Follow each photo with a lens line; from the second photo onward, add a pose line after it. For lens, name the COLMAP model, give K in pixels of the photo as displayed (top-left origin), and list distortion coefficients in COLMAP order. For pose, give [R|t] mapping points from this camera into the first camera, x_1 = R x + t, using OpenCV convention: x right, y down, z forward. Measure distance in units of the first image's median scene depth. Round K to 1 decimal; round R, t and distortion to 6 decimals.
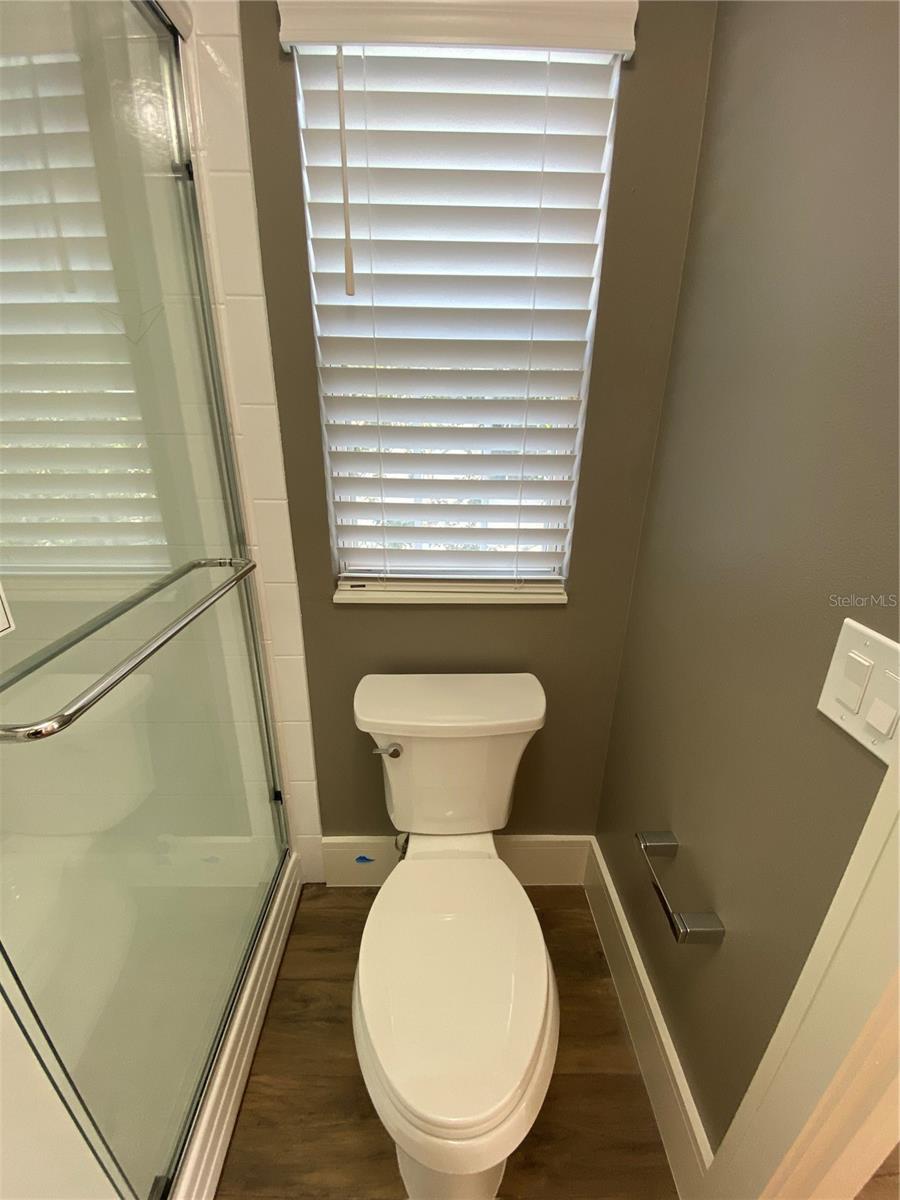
lens RADIAL K [[488.5, 0, 450.0], [0, 488.5, 600.0], [0, 0, 1]] dist [0.003783, -0.012141]
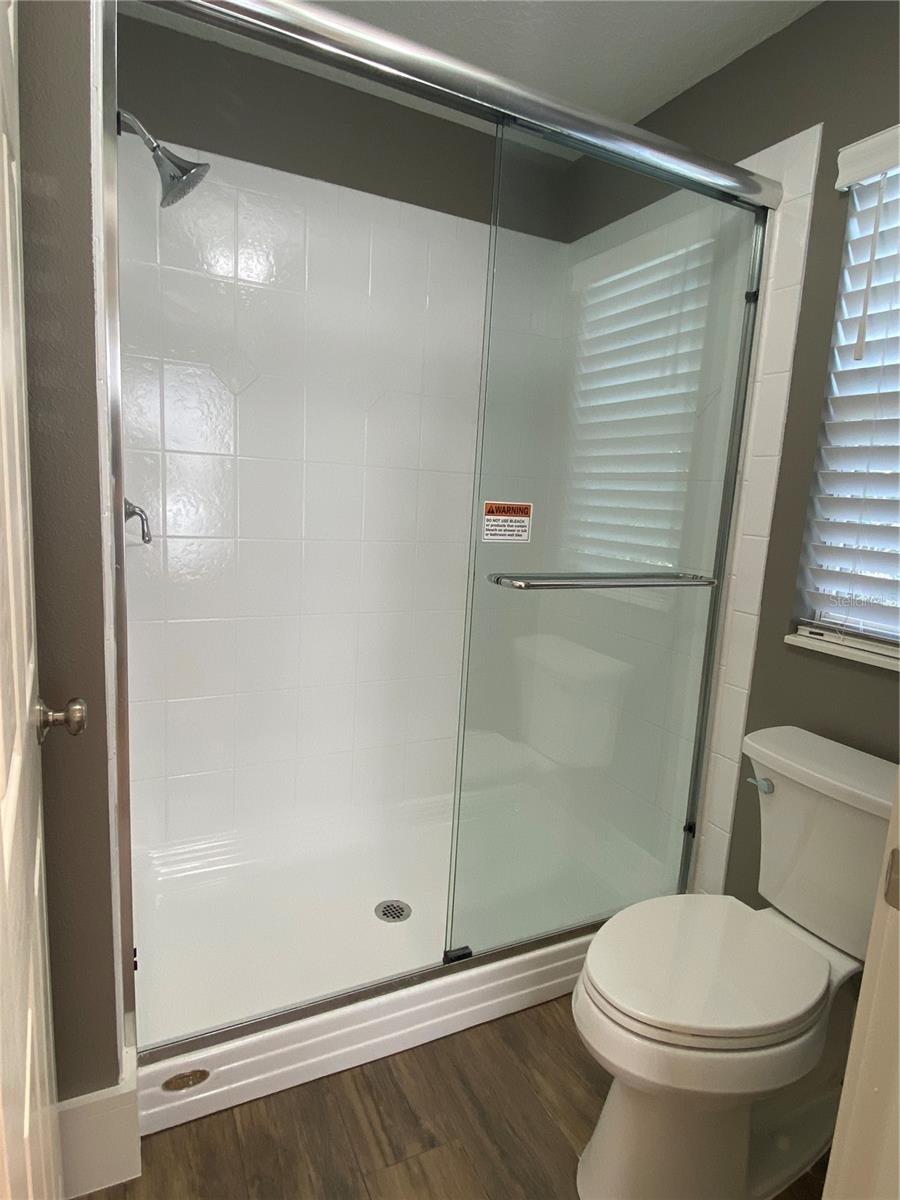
lens RADIAL K [[671.5, 0, 458.8], [0, 671.5, 598.4], [0, 0, 1]] dist [0.075727, -0.065713]
pose [[0.453396, 0.153086, -0.878064, 0.820481], [-0.369453, 0.928802, -0.028838, 0.254895], [0.811133, 0.337478, 0.477673, -0.292740]]
